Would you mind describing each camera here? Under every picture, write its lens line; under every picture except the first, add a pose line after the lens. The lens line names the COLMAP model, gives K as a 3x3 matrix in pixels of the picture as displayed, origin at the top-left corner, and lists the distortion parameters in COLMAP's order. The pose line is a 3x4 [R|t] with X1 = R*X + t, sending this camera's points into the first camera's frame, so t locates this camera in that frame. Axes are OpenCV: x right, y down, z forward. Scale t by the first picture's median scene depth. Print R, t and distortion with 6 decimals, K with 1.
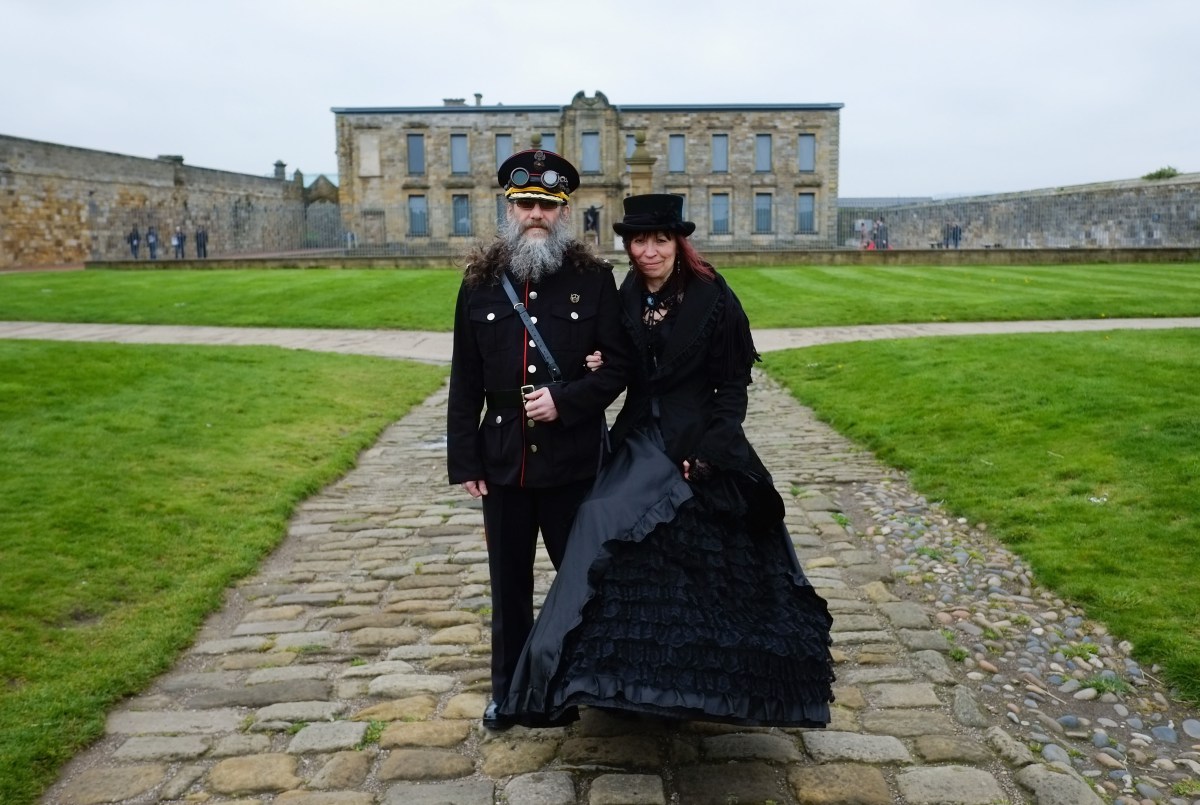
lens RADIAL K [[982.8, 0, 604.8], [0, 982.8, 407.4], [0, 0, 1]] dist [-0.015830, -0.008466]
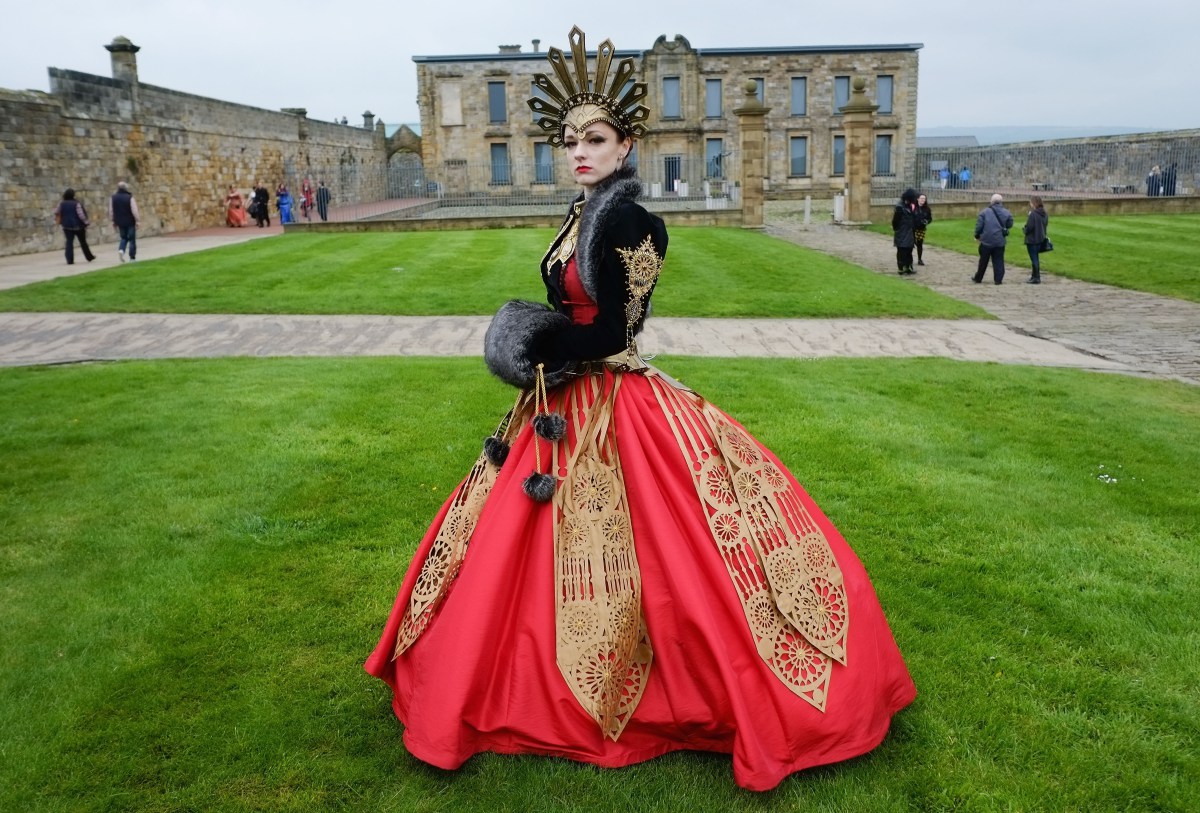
lens RADIAL K [[925.0, 0, 596.4], [0, 925.0, 400.8], [0, 0, 1]] dist [-0.012032, -0.002740]
pose [[0.999819, -0.018580, 0.003992, -0.101400], [0.018278, 0.997686, 0.065494, -0.013211], [-0.005199, -0.065409, 0.997845, 0.035852]]
